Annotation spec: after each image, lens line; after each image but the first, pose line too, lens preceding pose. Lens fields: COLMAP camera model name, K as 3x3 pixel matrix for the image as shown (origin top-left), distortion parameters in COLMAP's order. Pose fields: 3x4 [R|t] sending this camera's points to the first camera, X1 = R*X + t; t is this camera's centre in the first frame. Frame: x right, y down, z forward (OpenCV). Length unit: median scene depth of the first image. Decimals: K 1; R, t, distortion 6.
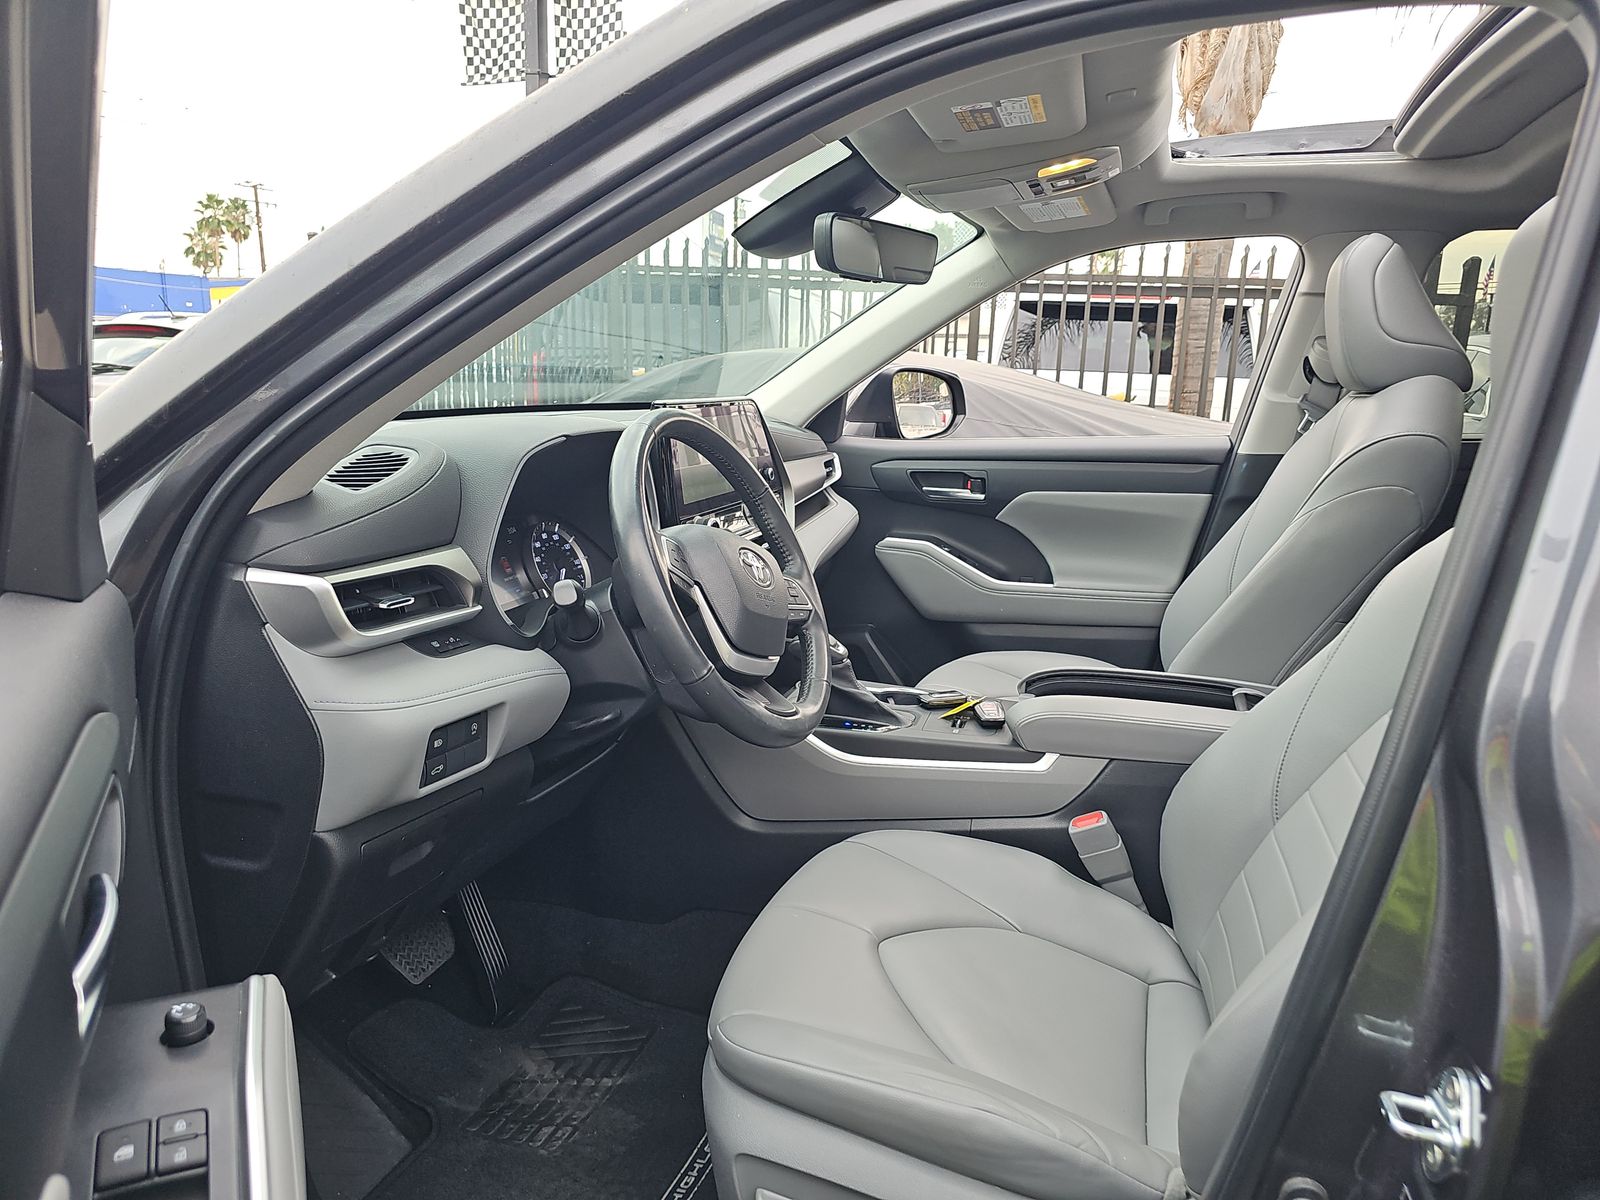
lens RADIAL K [[1080.5, 0, 809.8], [0, 1080.5, 607.0], [0, 0, 1]] dist [0.046949, -0.039360]
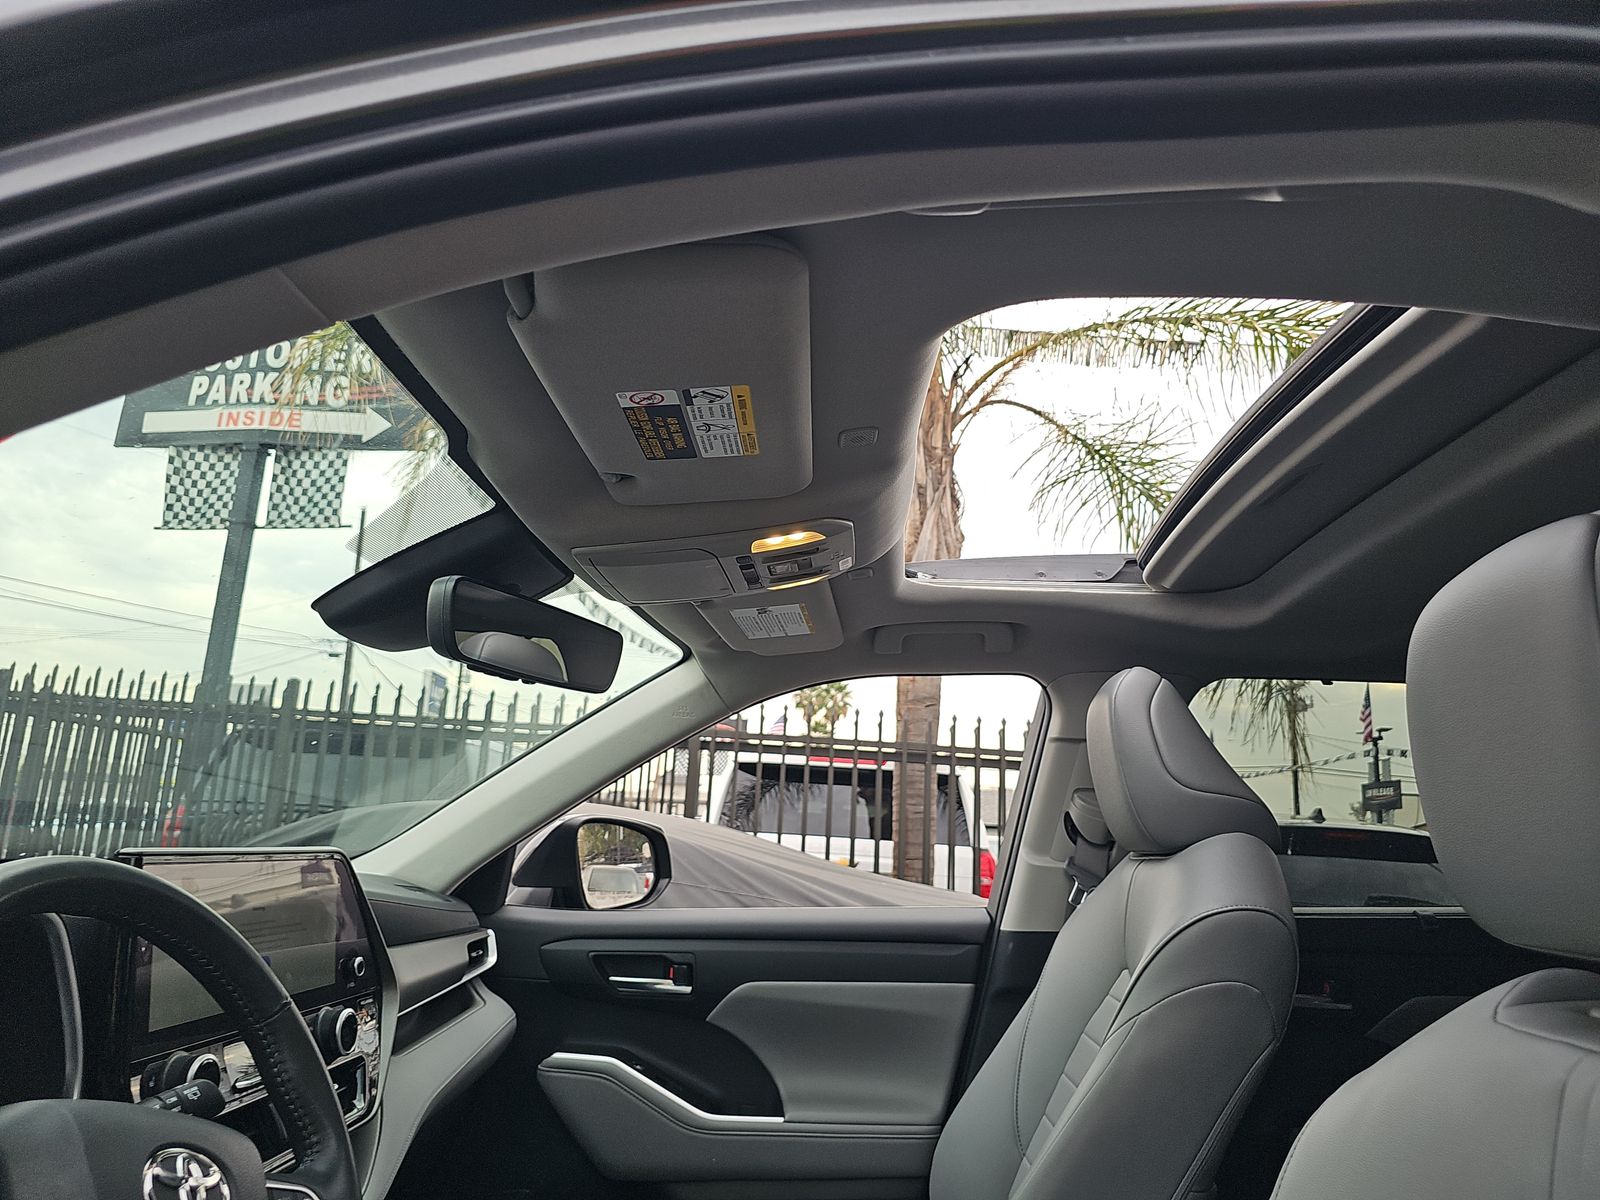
lens RADIAL K [[1080.5, 0, 809.8], [0, 1080.5, 607.0], [0, 0, 1]] dist [0.046949, -0.039360]
pose [[0.969145, 0.066138, 0.237454, 0.025214], [0.037388, 0.912743, -0.406819, -0.019333], [-0.243641, 0.403145, 0.882107, 0.117687]]
